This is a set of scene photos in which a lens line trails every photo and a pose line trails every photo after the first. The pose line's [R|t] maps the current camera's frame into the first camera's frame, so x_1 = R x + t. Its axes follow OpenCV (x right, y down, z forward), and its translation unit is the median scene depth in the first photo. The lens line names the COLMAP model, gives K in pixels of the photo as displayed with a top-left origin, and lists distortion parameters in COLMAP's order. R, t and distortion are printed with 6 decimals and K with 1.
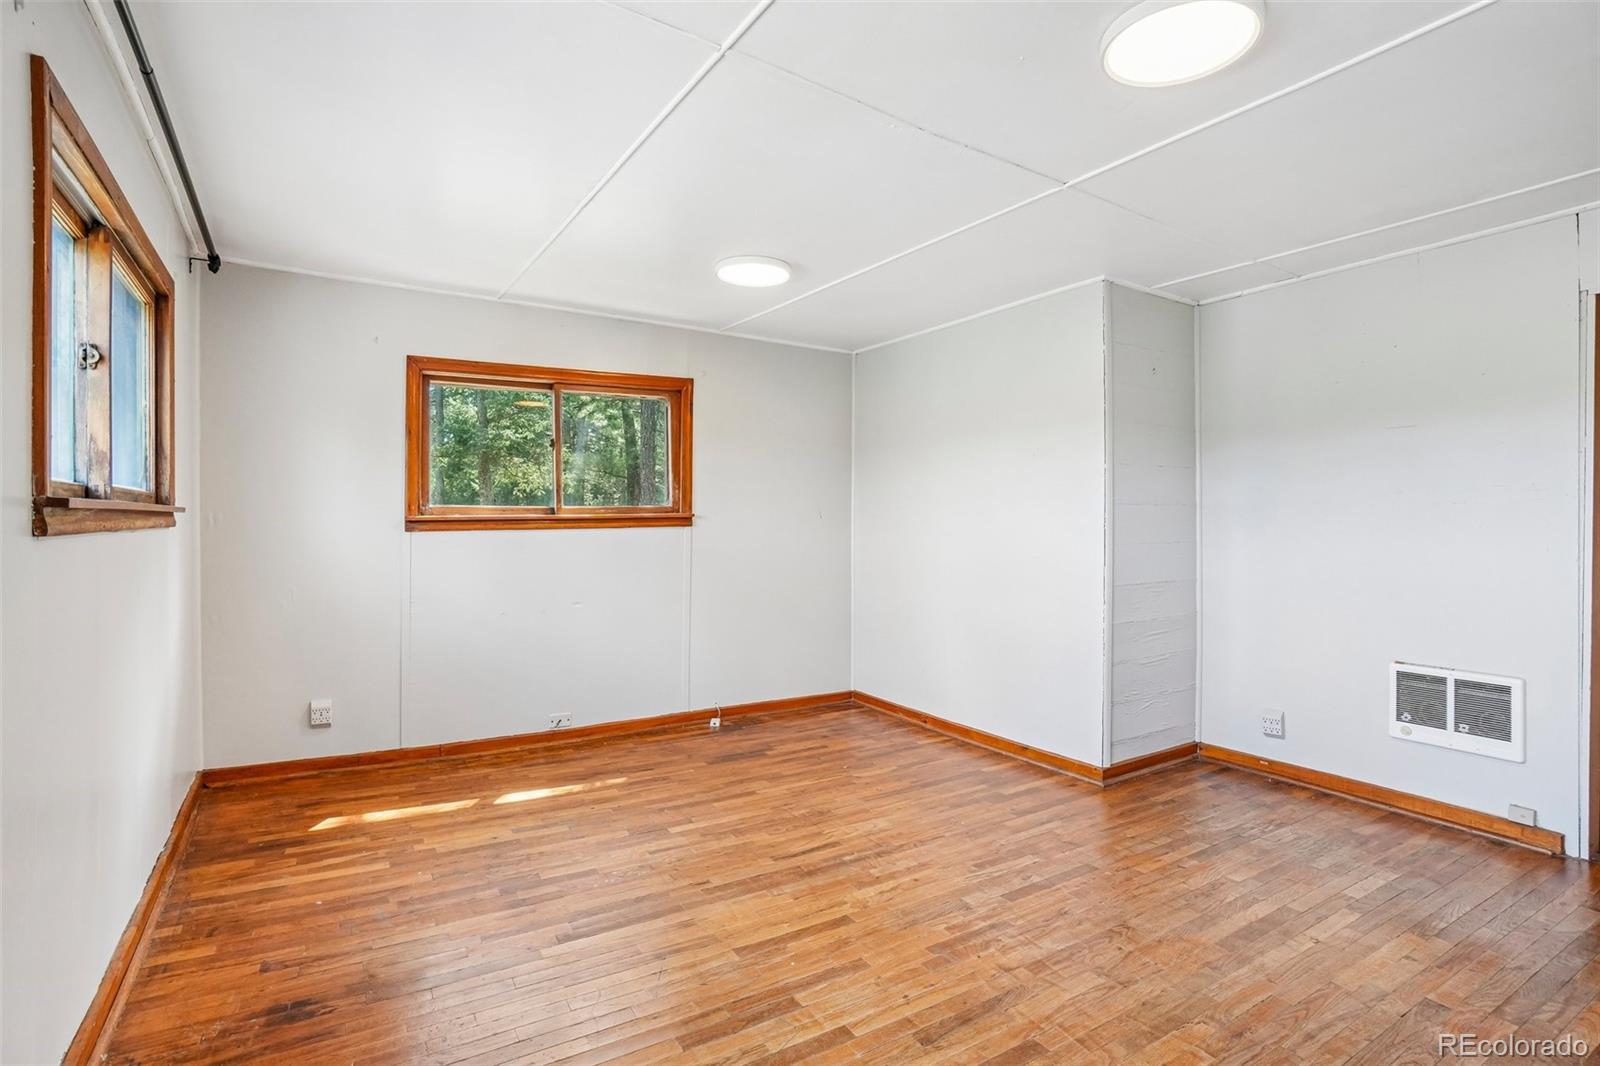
lens RADIAL K [[770.8, 0, 784.5], [0, 770.8, 525.4], [0, 0, 1]] dist [-0.042404, 0.015398]
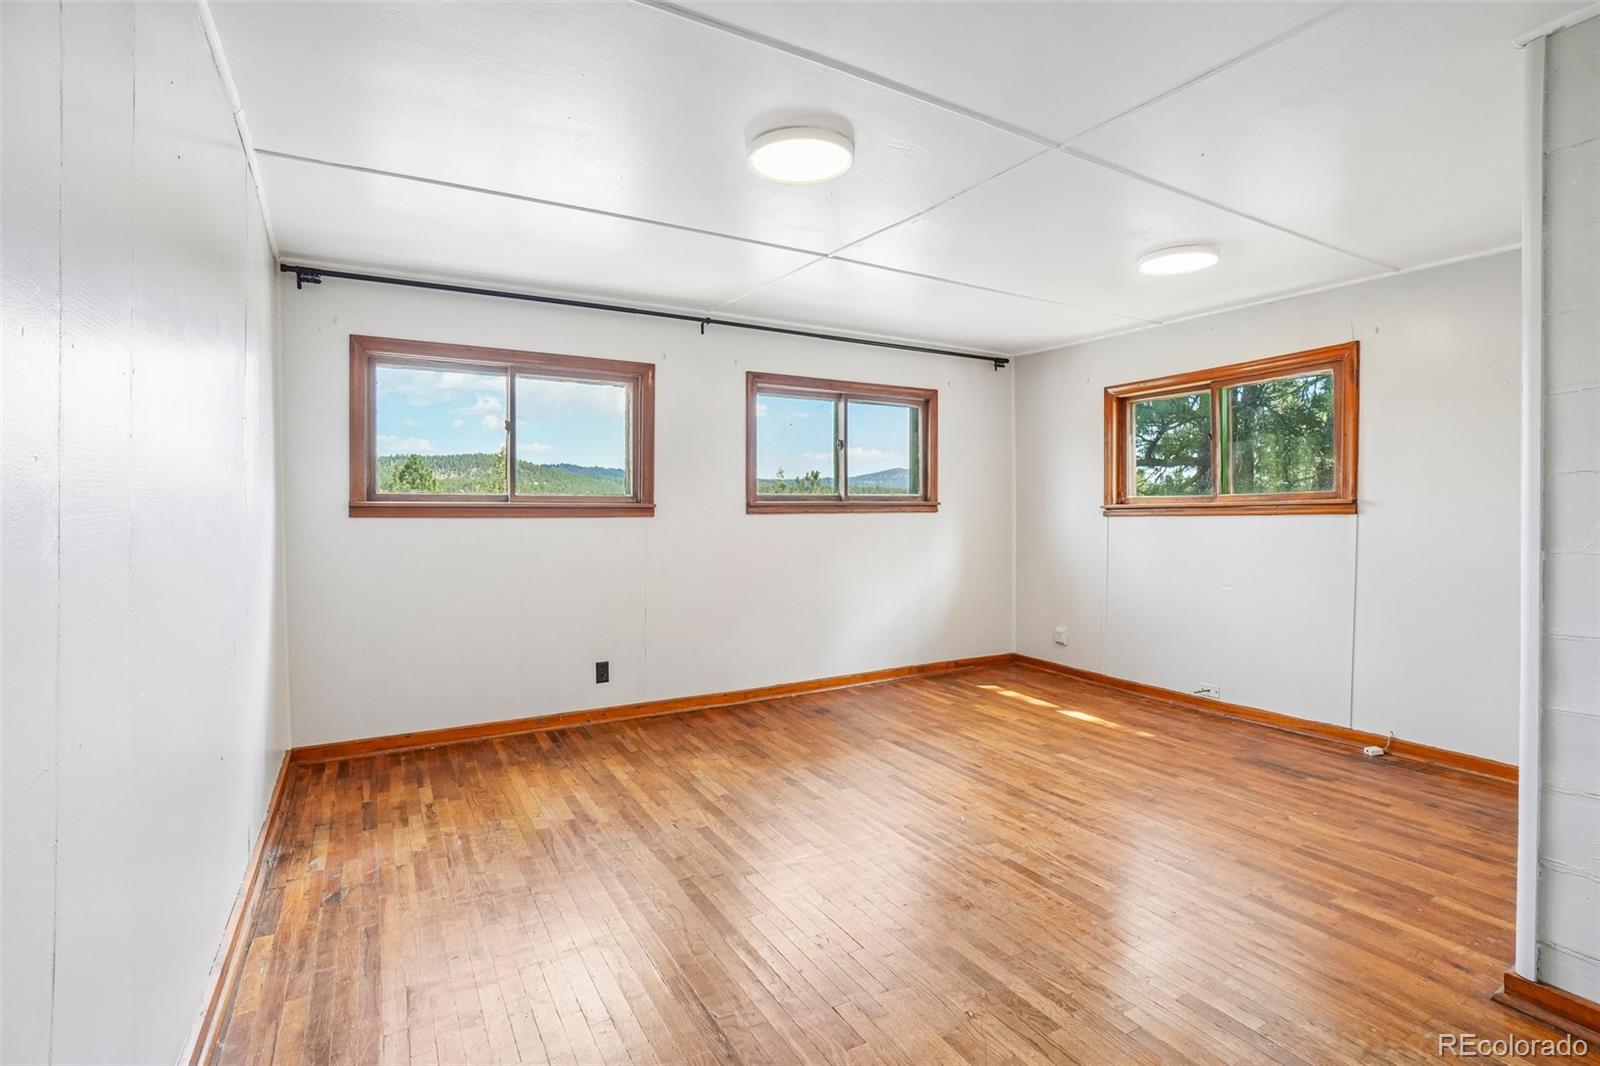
lens RADIAL K [[770.8, 0, 789.3], [0, 770.8, 521.8], [0, 0, 1]] dist [-0.042404, 0.015398]
pose [[-0.042367, 0.011147, -0.999040, 0.976632], [-0.004612, 0.999925, 0.011353, 0.004442], [0.999091, 0.005088, -0.042313, 0.531974]]
